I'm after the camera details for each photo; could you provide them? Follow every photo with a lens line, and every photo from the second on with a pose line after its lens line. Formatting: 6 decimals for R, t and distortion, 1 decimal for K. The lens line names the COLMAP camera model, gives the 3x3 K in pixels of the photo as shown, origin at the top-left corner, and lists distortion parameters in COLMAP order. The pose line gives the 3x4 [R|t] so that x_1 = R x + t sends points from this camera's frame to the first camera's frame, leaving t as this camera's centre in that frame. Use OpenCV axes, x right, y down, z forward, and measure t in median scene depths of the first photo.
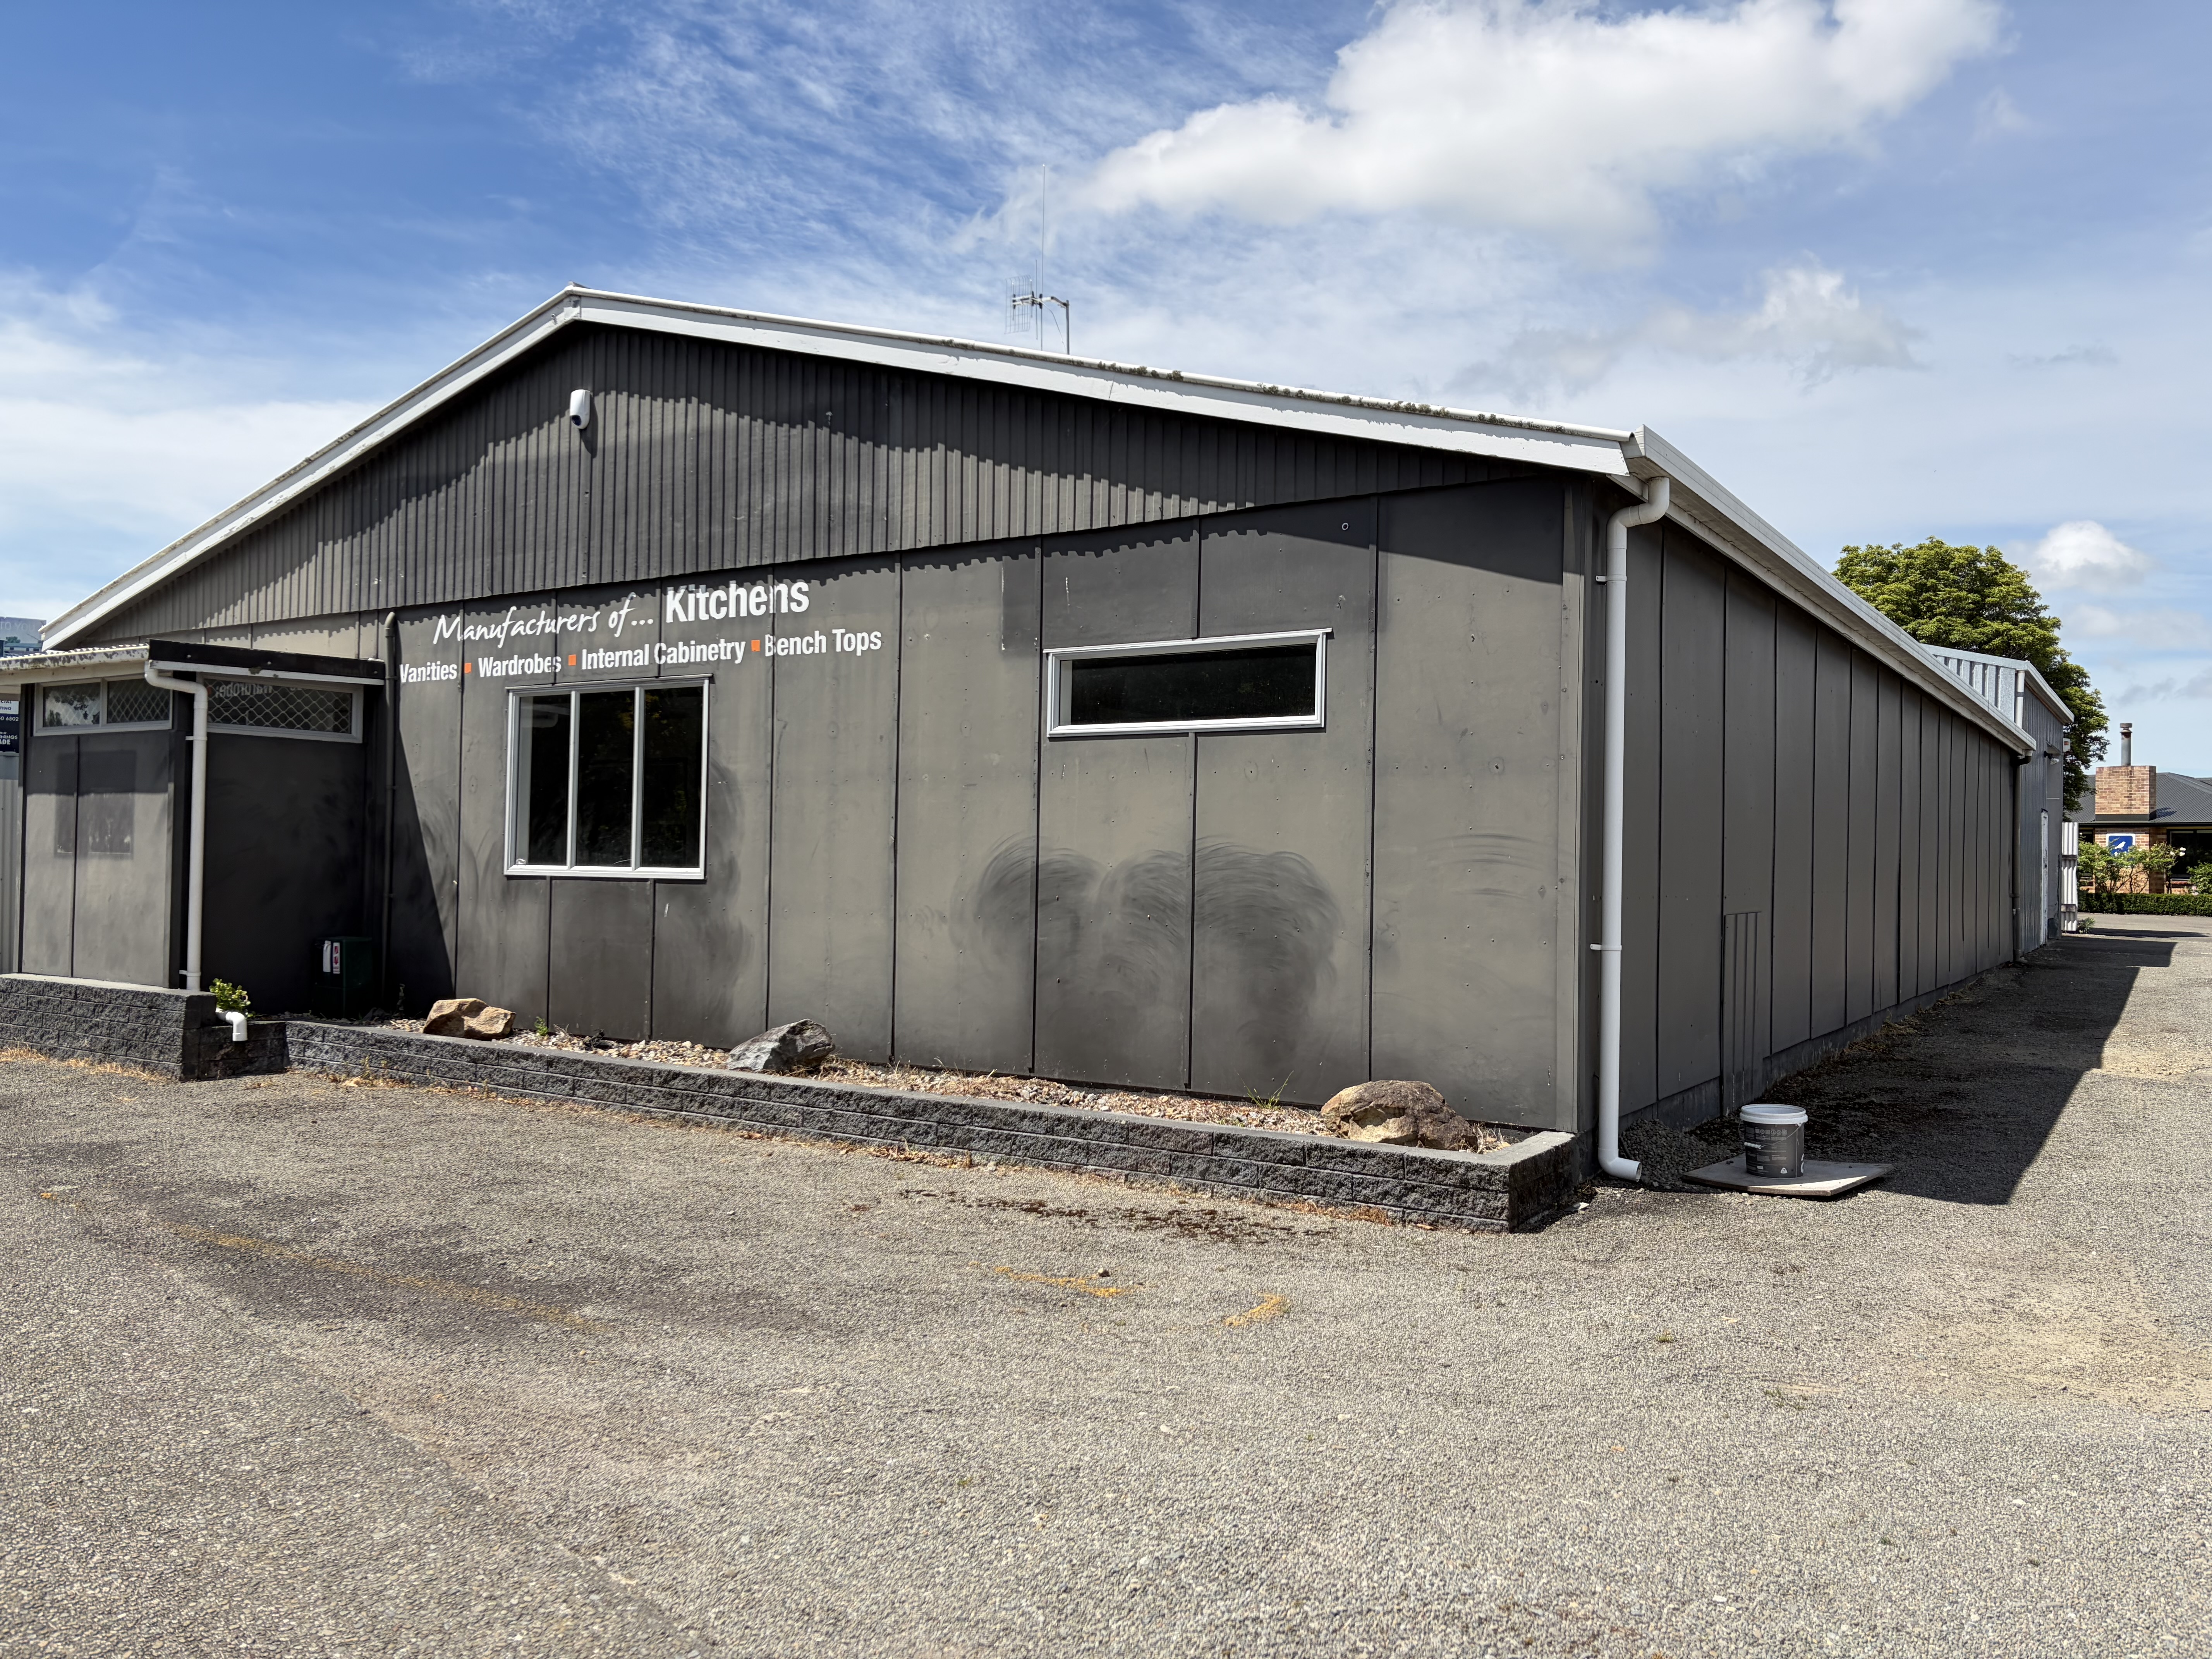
lens RADIAL K [[1683.2, 0, 1061.9], [0, 1683.2, 835.9], [0, 0, 1]] dist [0.090813, -0.092556]
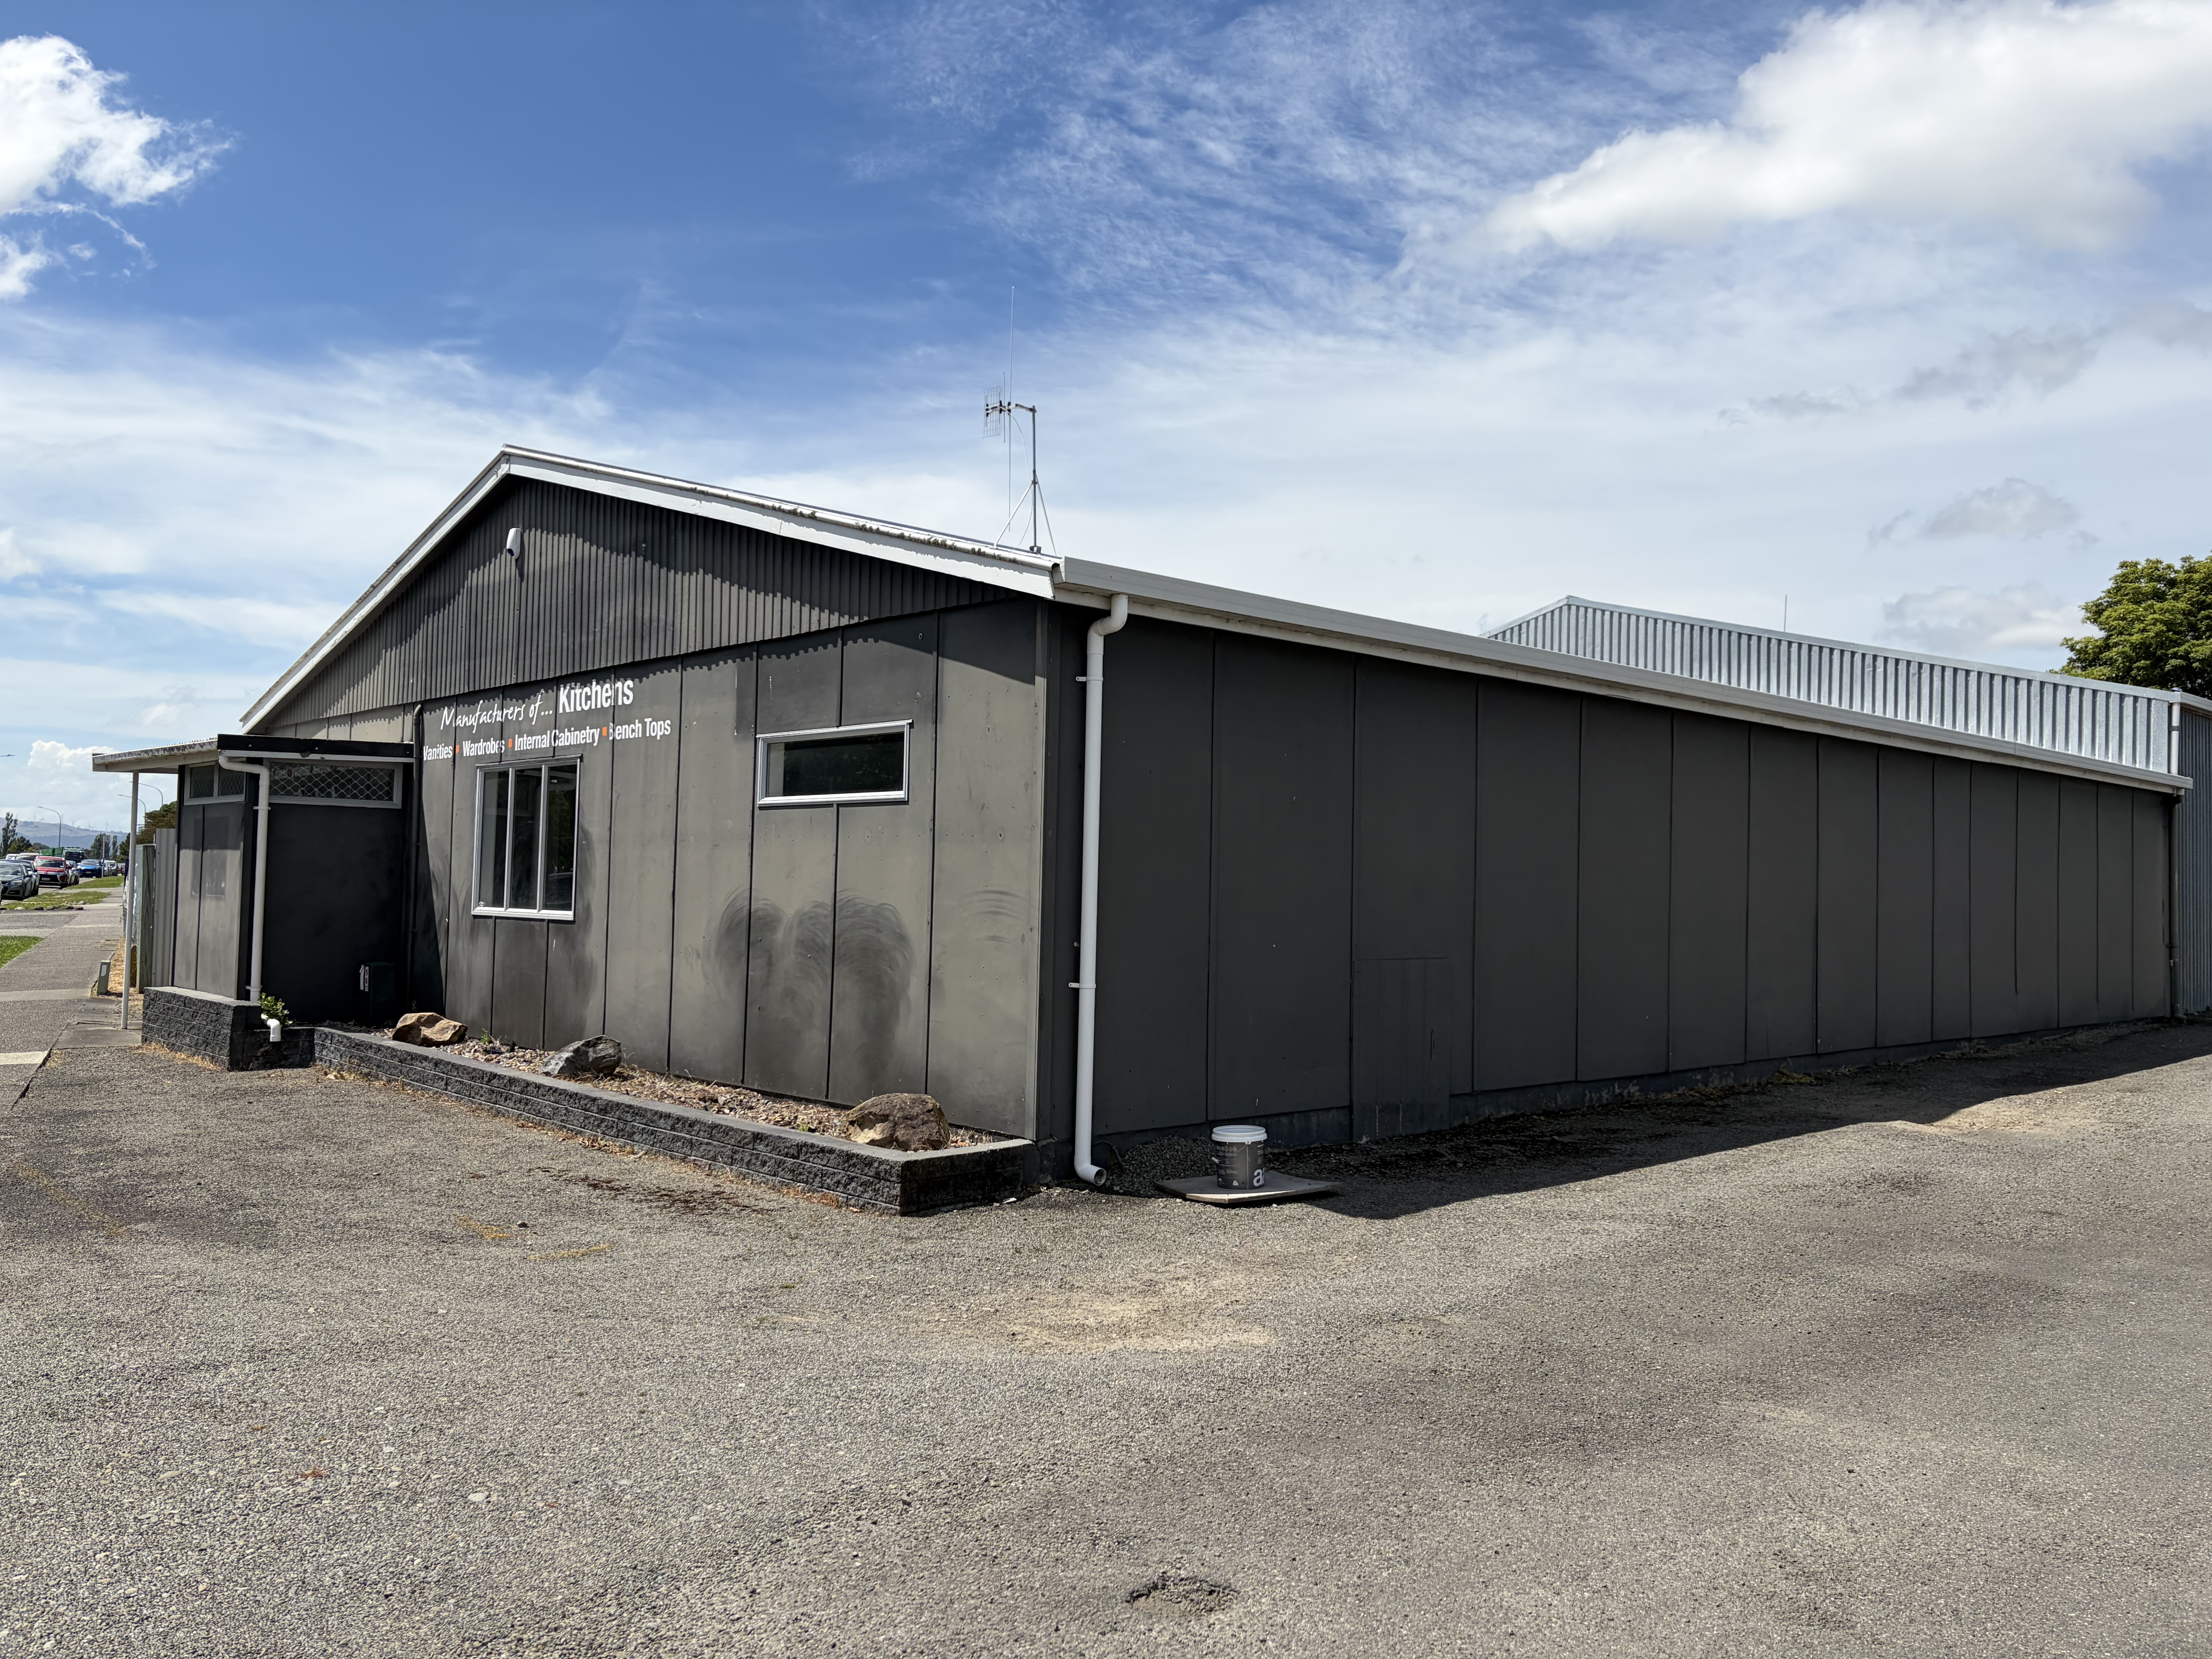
lens RADIAL K [[1690.2, 0, 1106.0], [0, 1690.2, 829.5], [0, 0, 1]] dist [0.054660, -0.044459]
pose [[0.969832, -0.004437, -0.243733, 0.428173], [-0.000792, 0.999772, -0.021351, -0.013217], [0.243772, 0.020900, 0.969607, -0.101385]]
